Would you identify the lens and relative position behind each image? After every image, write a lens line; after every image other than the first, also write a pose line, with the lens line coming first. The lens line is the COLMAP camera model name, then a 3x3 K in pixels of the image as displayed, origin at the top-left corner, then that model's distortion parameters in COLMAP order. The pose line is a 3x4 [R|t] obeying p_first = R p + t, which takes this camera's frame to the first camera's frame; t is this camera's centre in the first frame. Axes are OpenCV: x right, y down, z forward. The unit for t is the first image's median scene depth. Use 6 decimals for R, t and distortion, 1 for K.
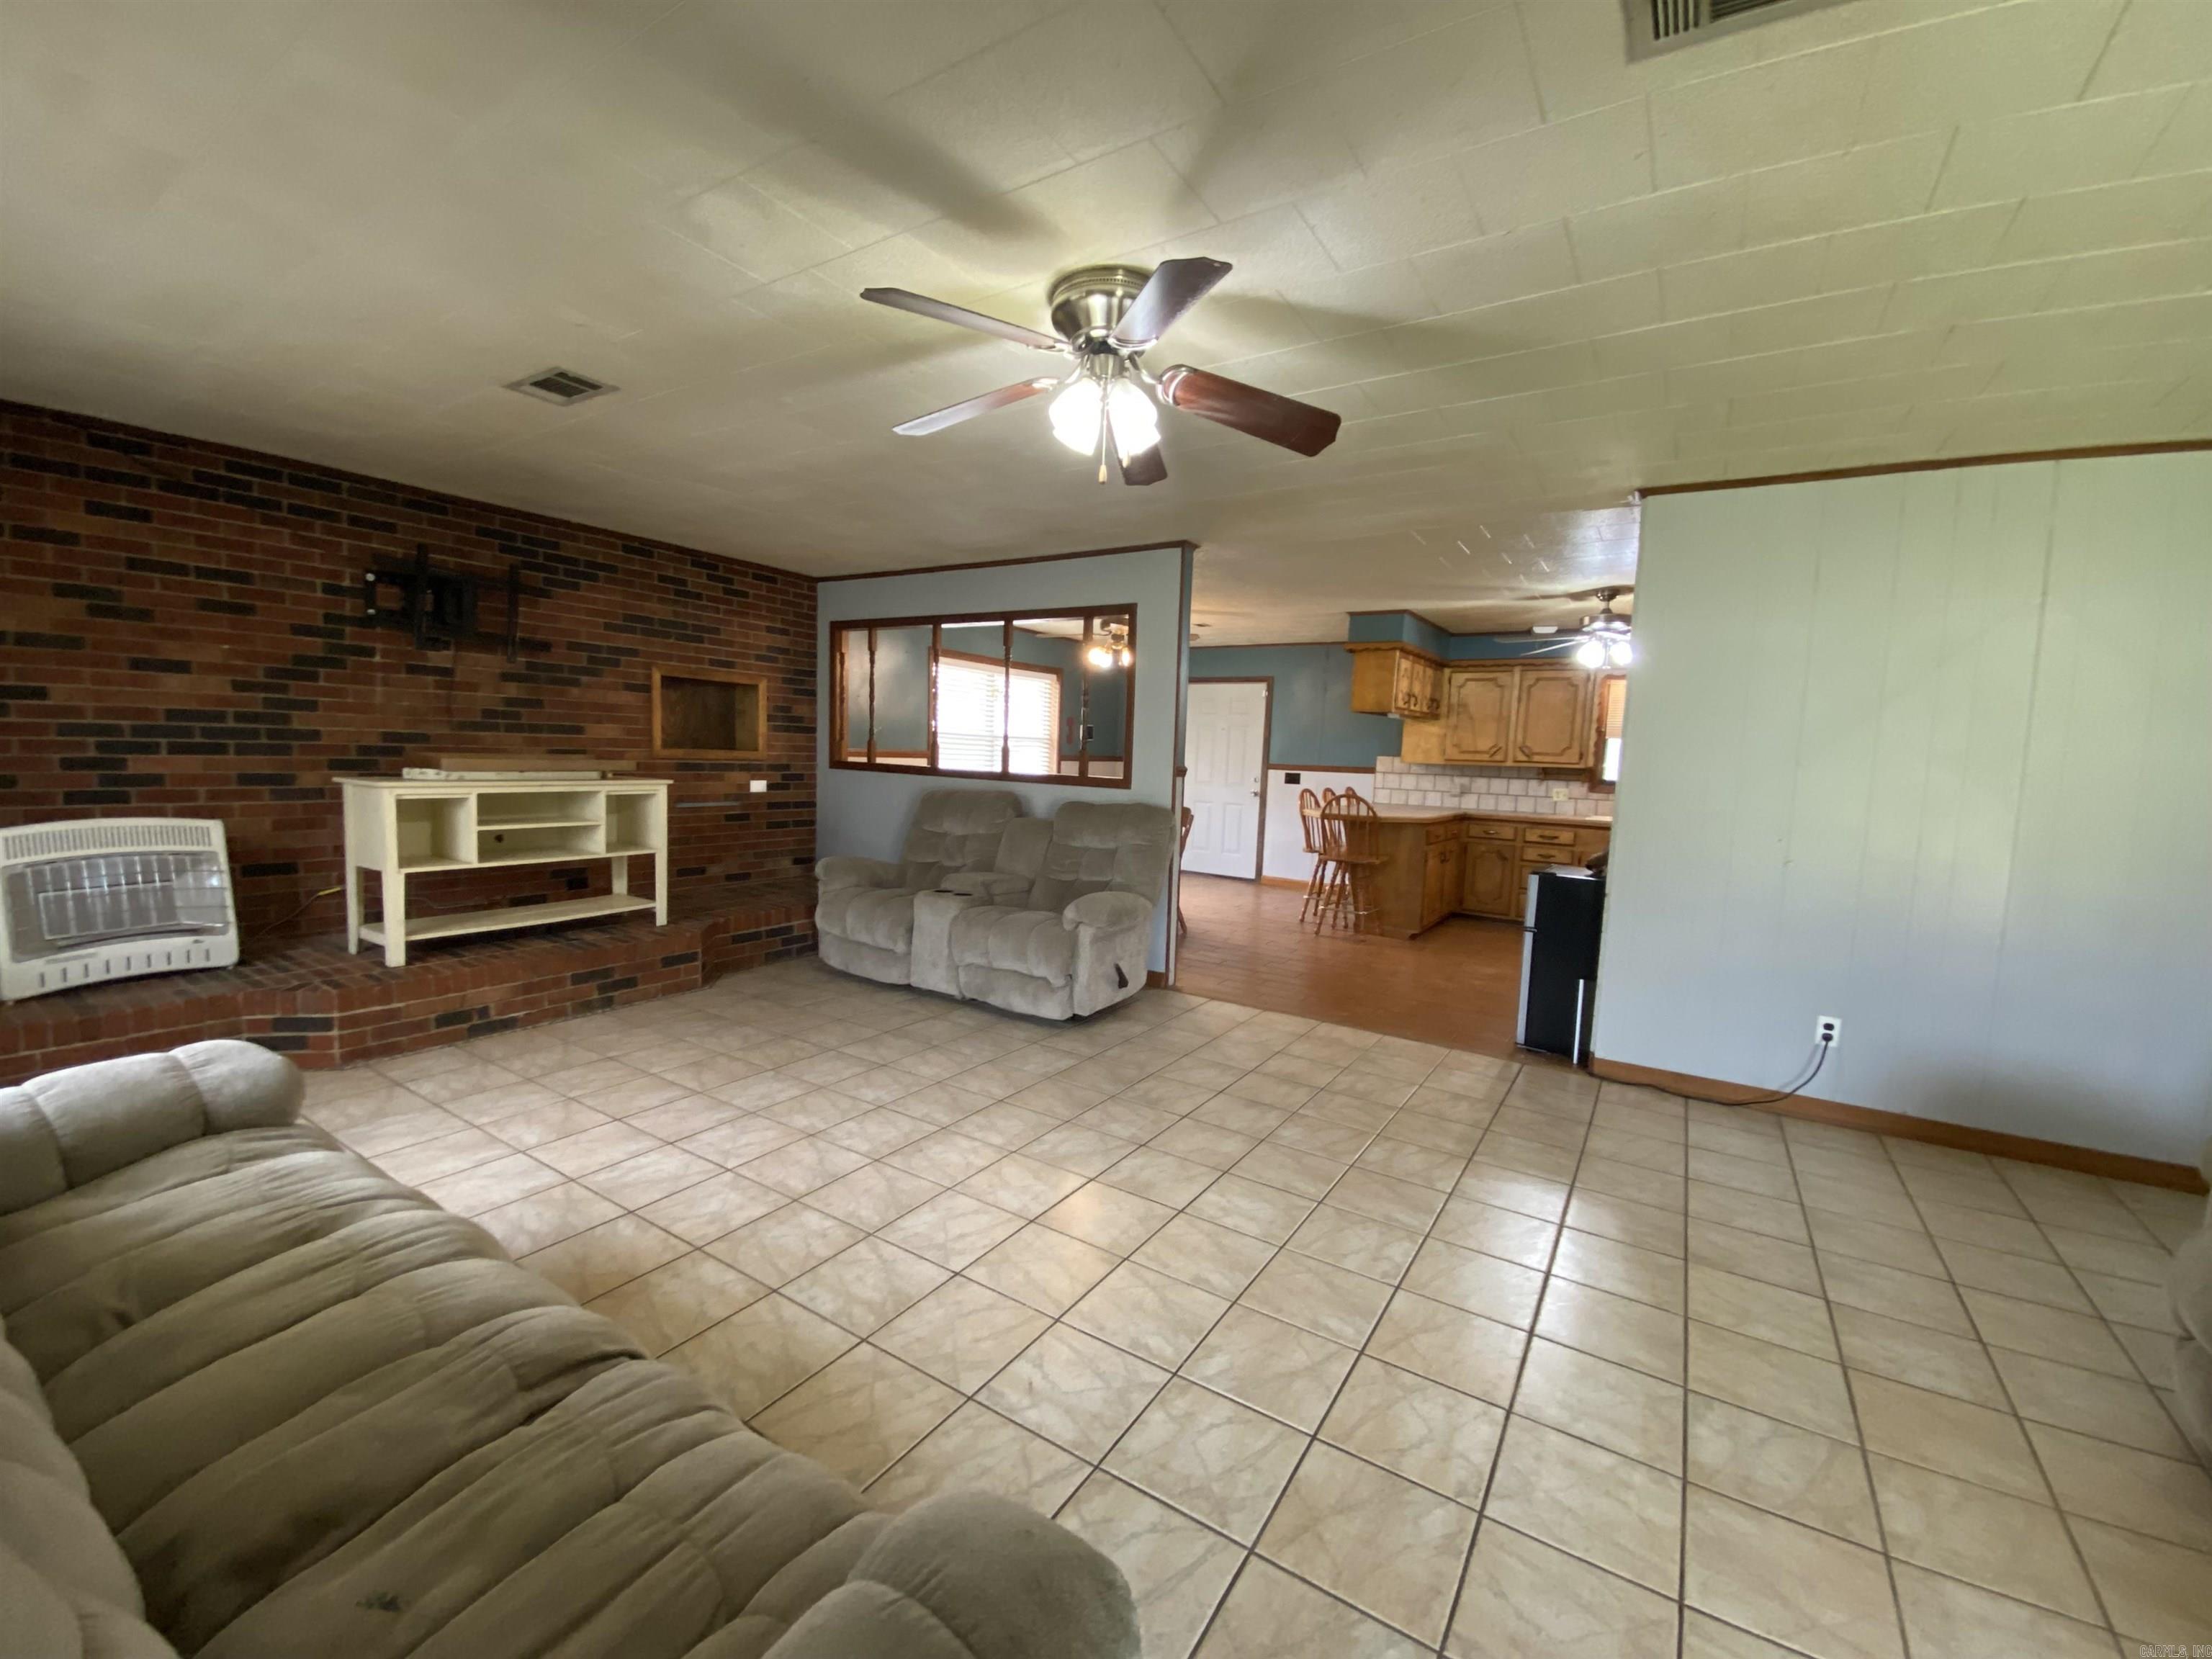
lens RADIAL K [[902.3, 0, 1110.3], [0, 902.3, 835.7], [0, 0, 1]] dist [0.001572, -0.006328]
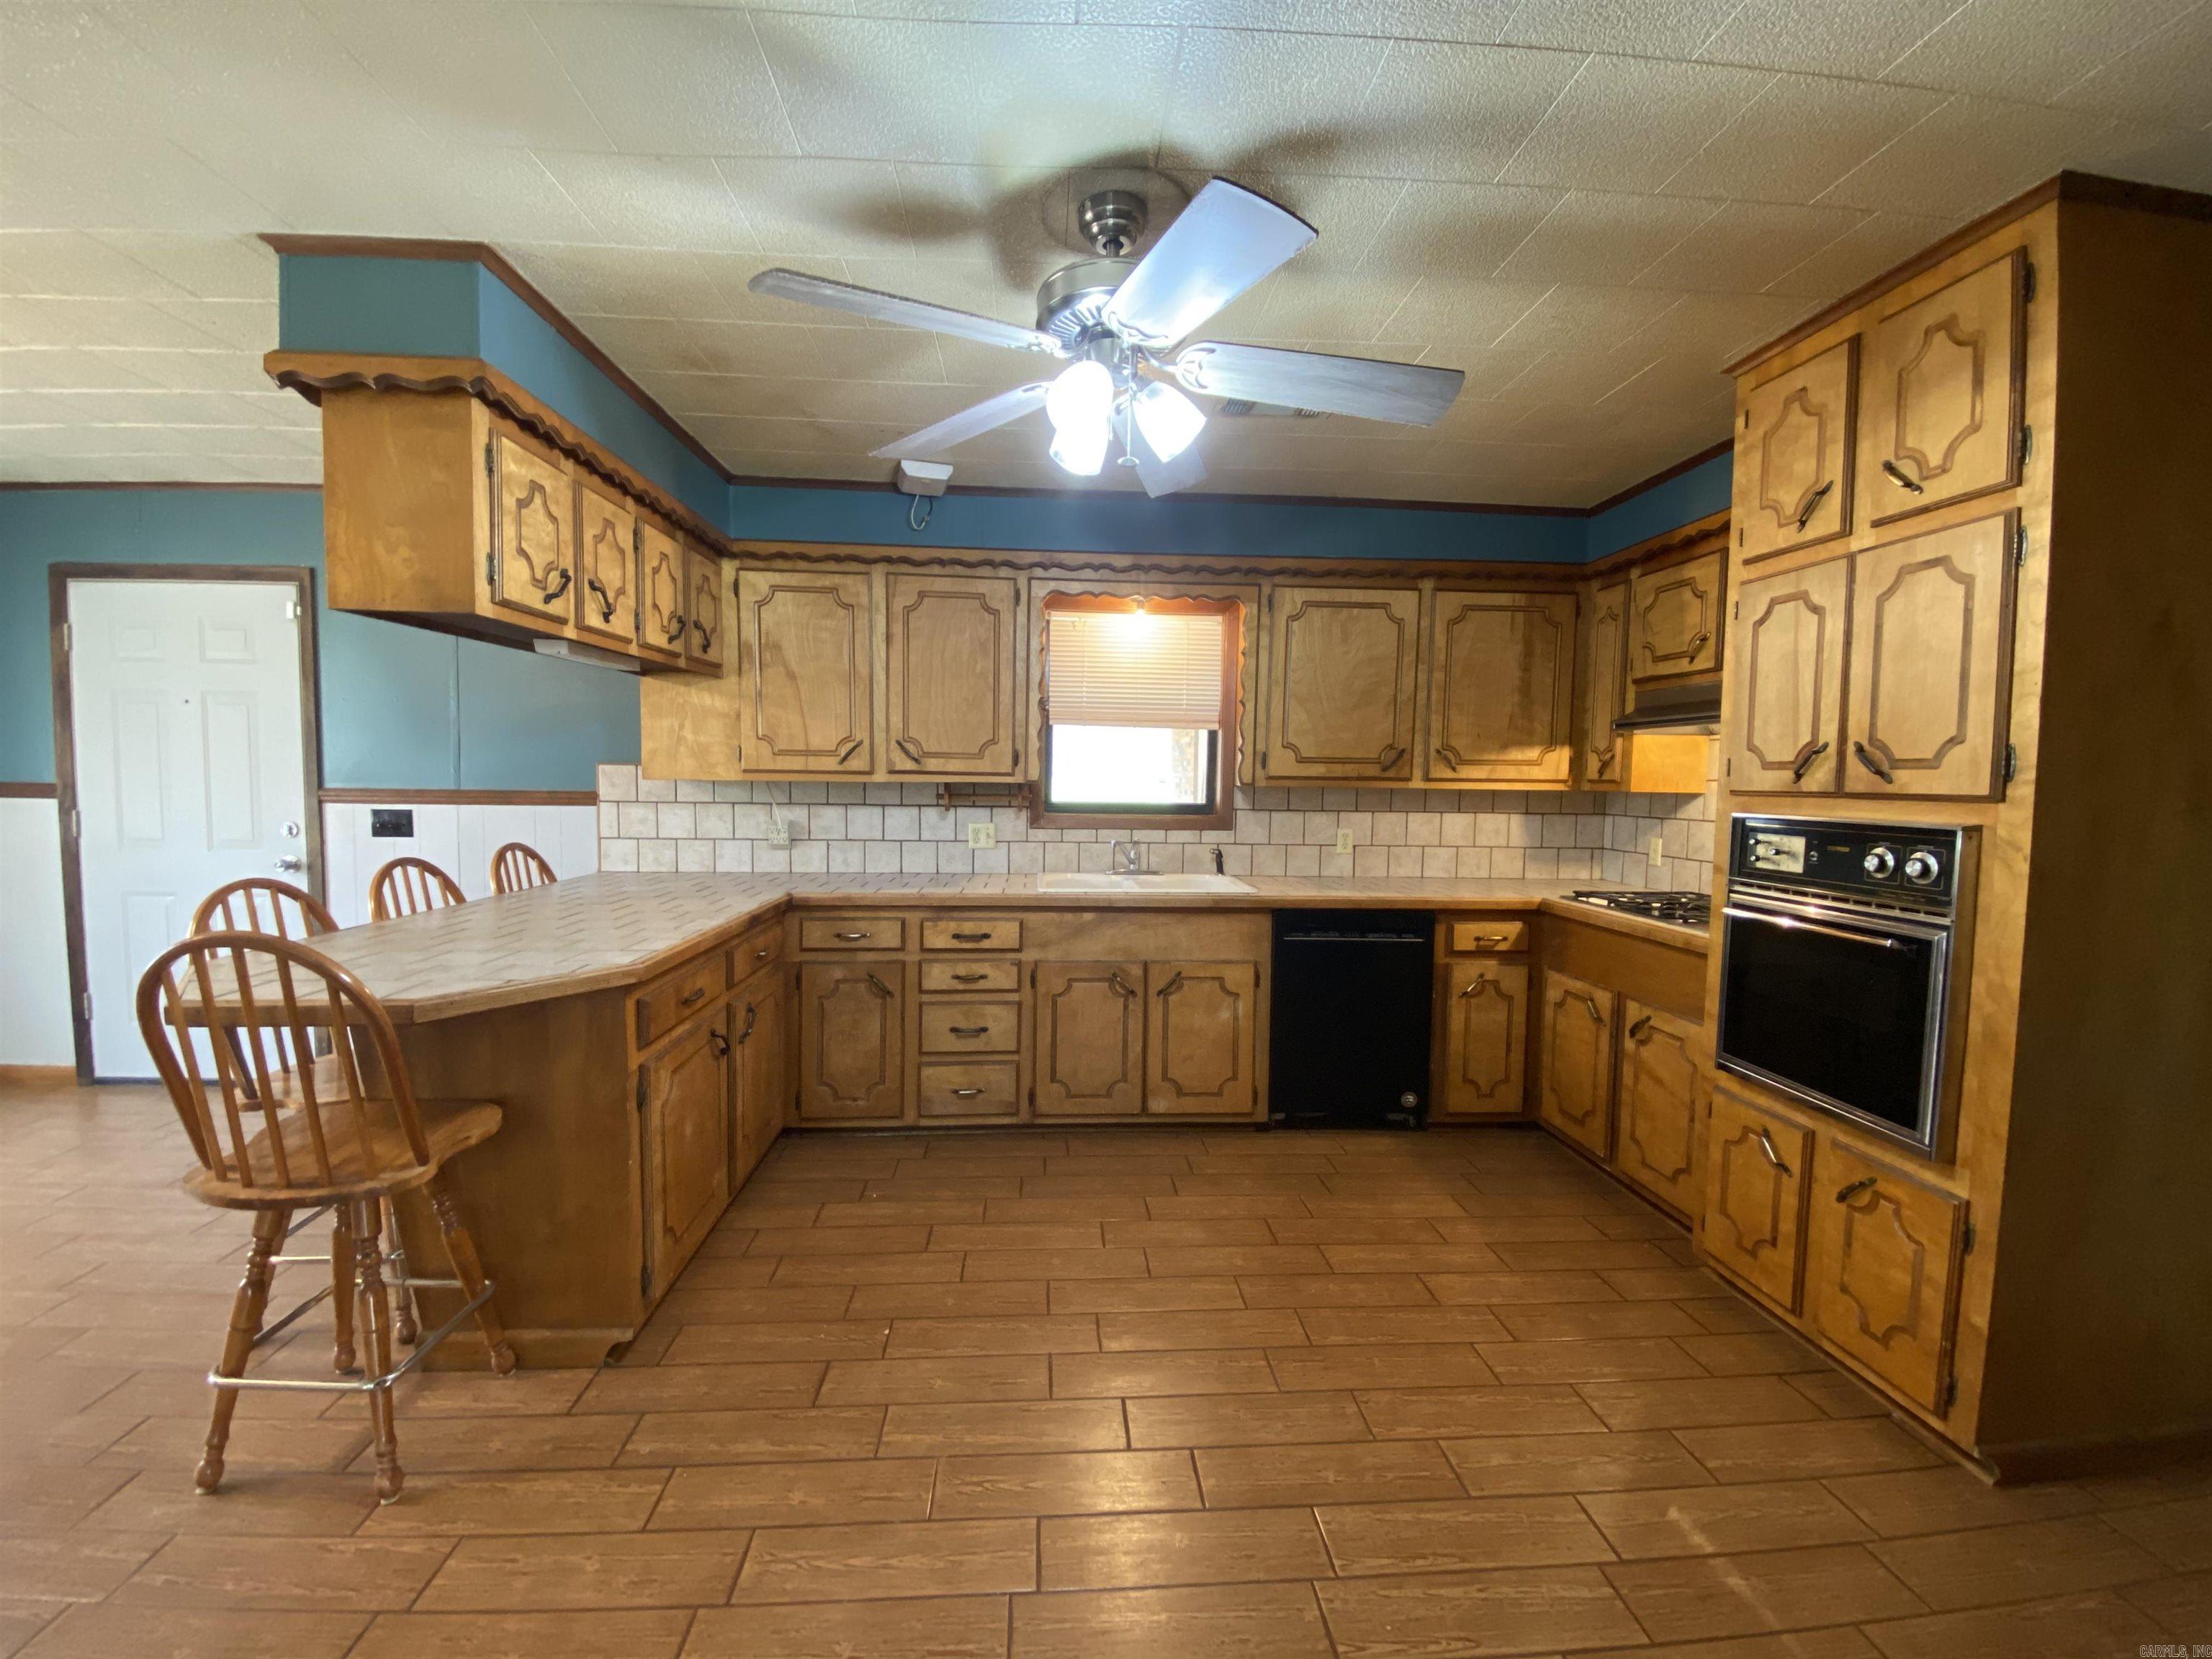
lens RADIAL K [[902.3, 0, 1082.5], [0, 902.3, 831.8], [0, 0, 1]] dist [0.001572, -0.006328]
pose [[0.815632, -0.064297, 0.574987, 0.259467], [0.073274, 0.997283, 0.007580, -0.047651], [-0.573912, 0.035949, 0.818127, 0.563267]]
